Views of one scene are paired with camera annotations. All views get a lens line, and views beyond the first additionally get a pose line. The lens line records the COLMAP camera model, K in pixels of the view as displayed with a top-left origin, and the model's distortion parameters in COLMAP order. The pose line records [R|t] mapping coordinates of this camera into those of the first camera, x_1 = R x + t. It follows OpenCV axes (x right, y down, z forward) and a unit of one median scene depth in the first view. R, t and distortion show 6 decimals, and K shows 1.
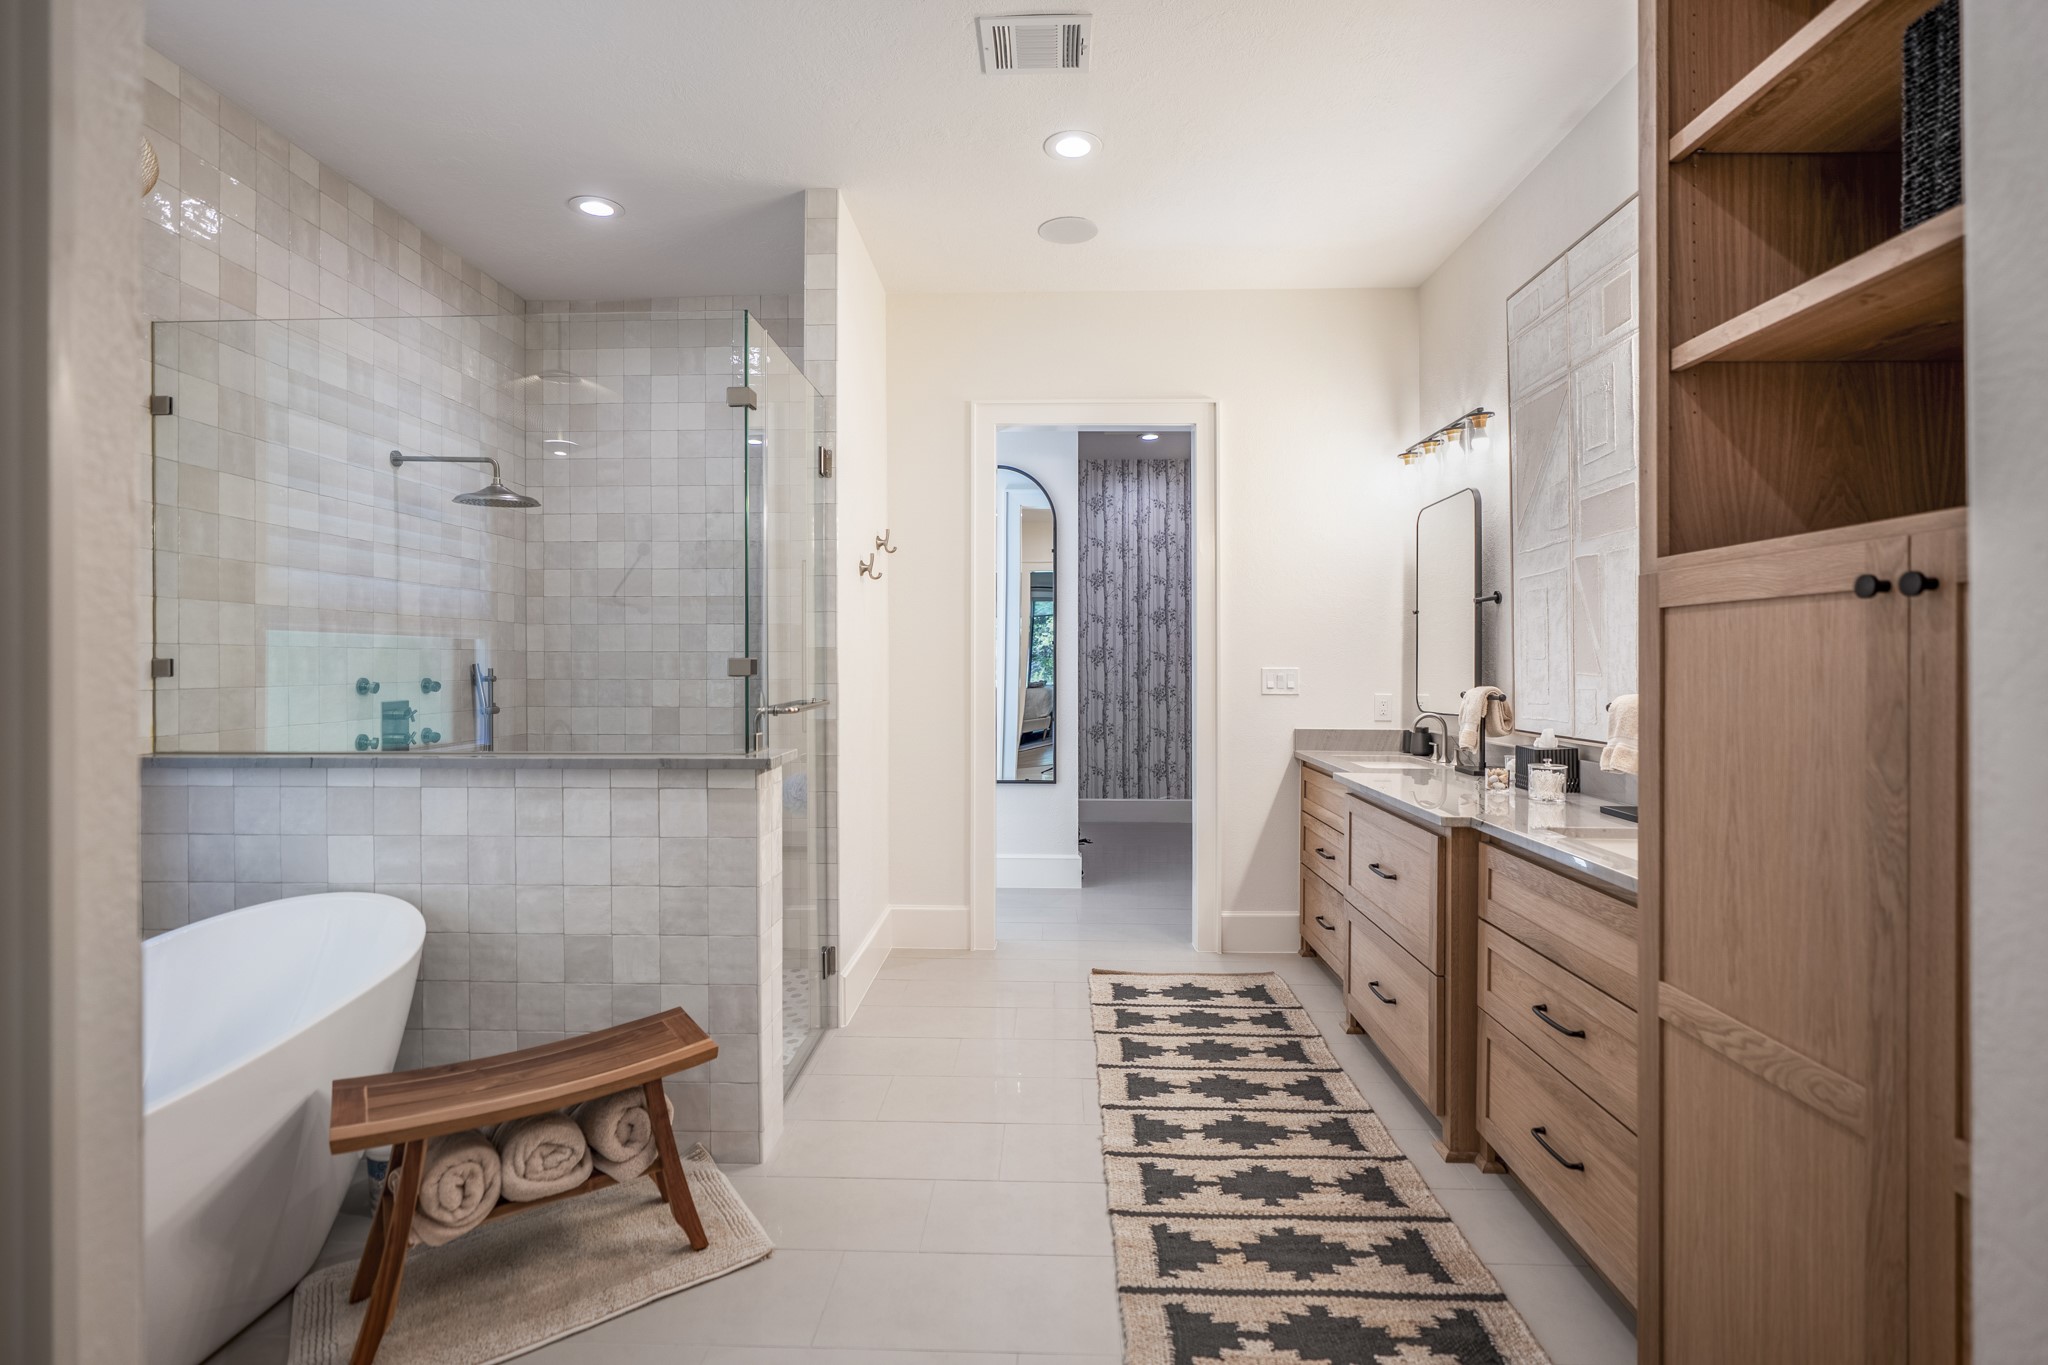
lens RADIAL K [[955.1, 0, 1021.9], [0, 955.1, 669.9], [0, 0, 1]] dist [-0.005595, -0.000226]
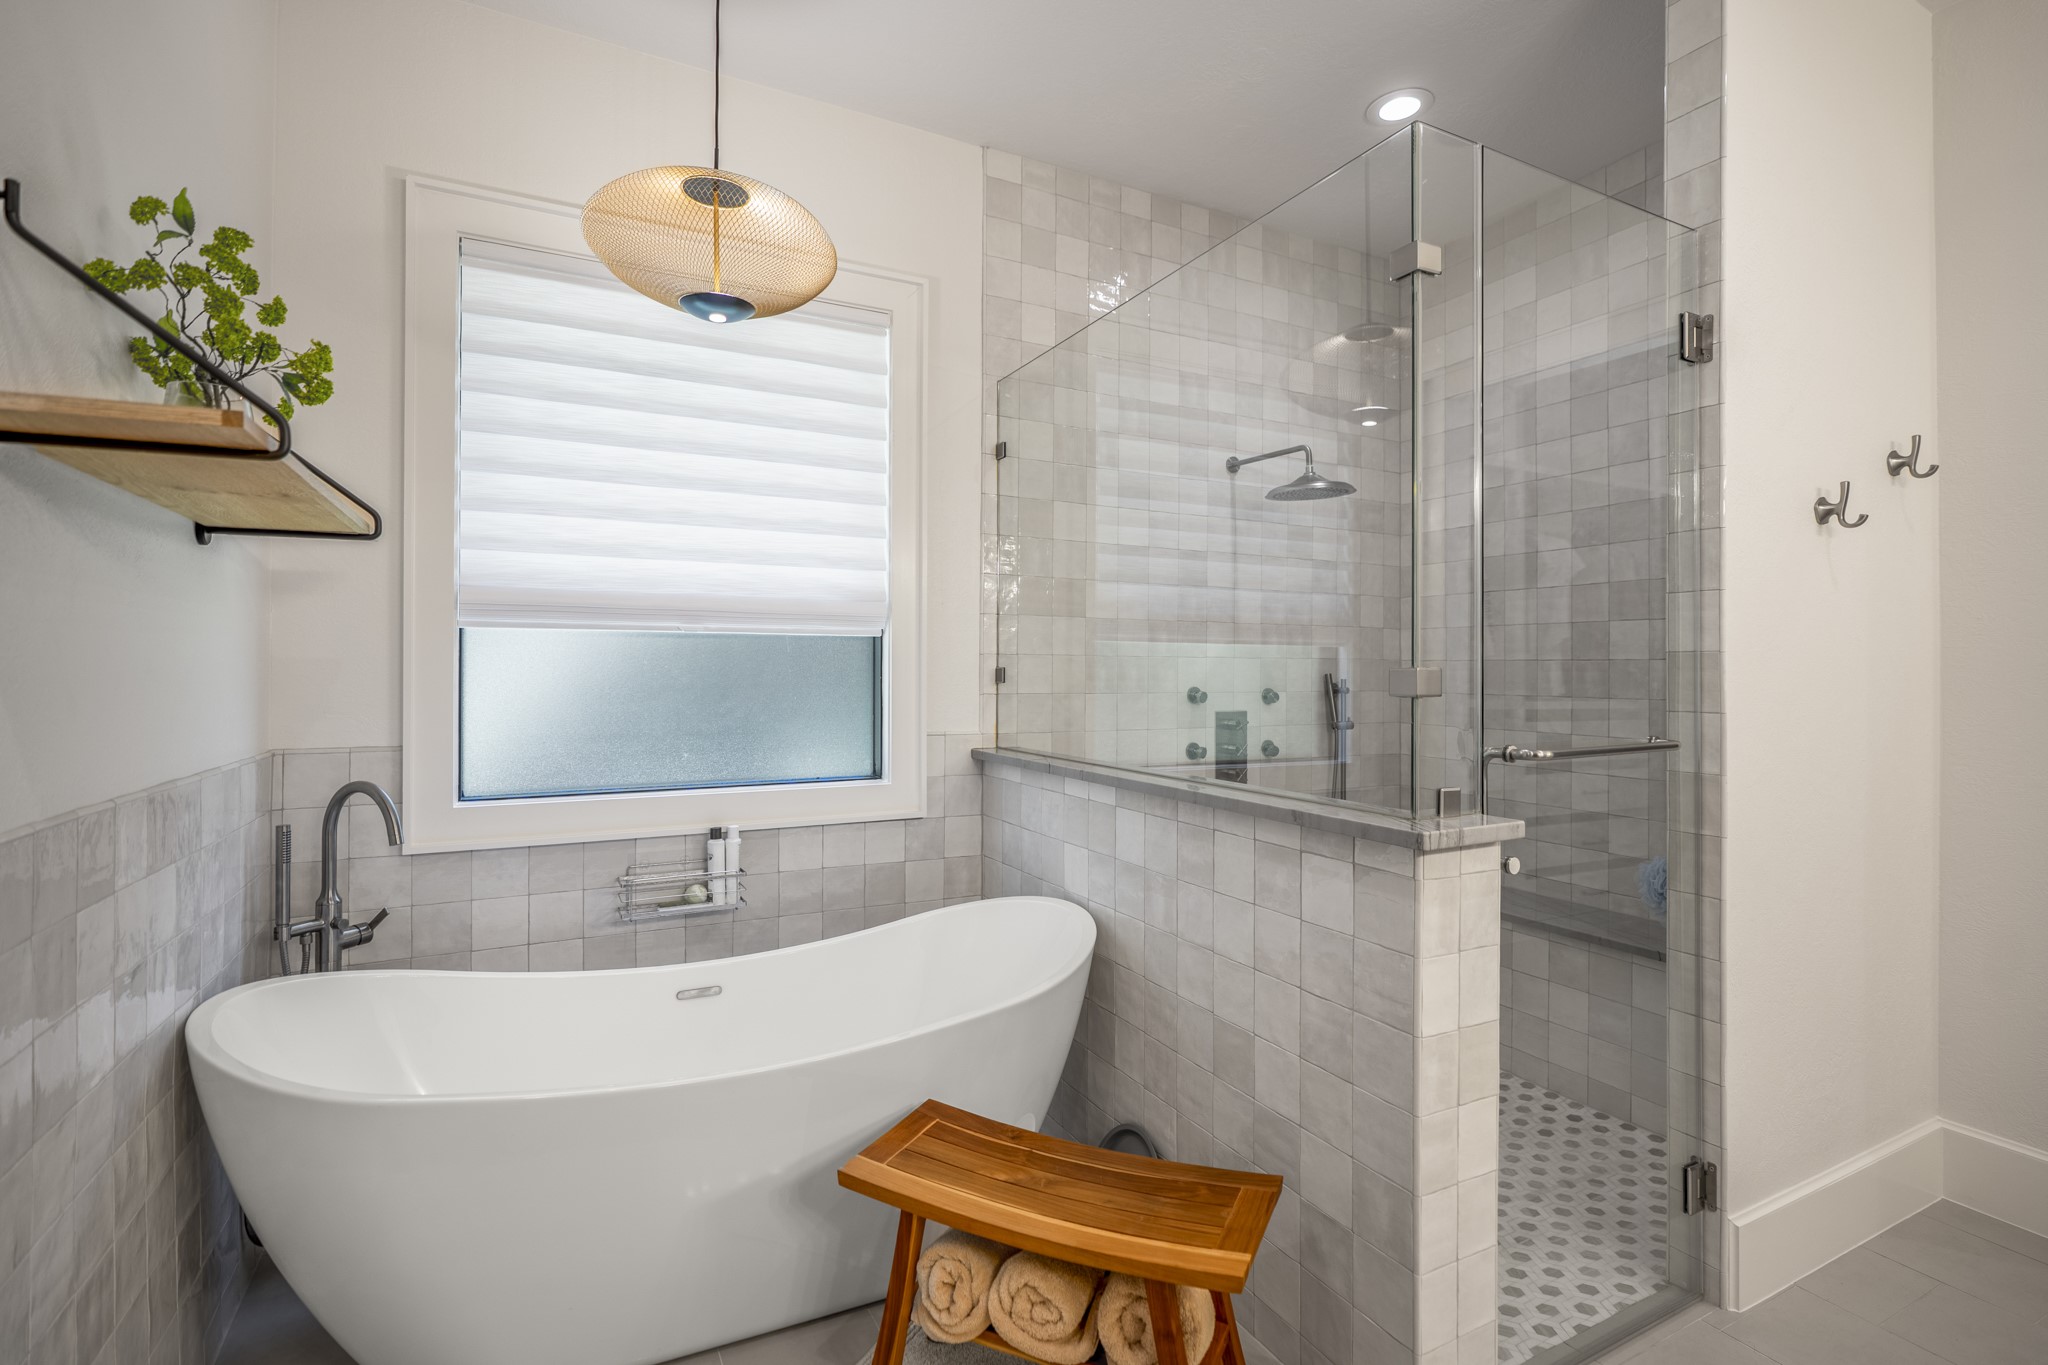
lens RADIAL K [[955.1, 0, 1026.5], [0, 955.1, 666.9], [0, 0, 1]] dist [-0.005595, -0.000226]
pose [[0.490849, 0.001893, -0.871243, 0.102400], [-0.014045, 0.999885, -0.005740, -0.004407], [0.871132, 0.015054, 0.490819, 0.346260]]
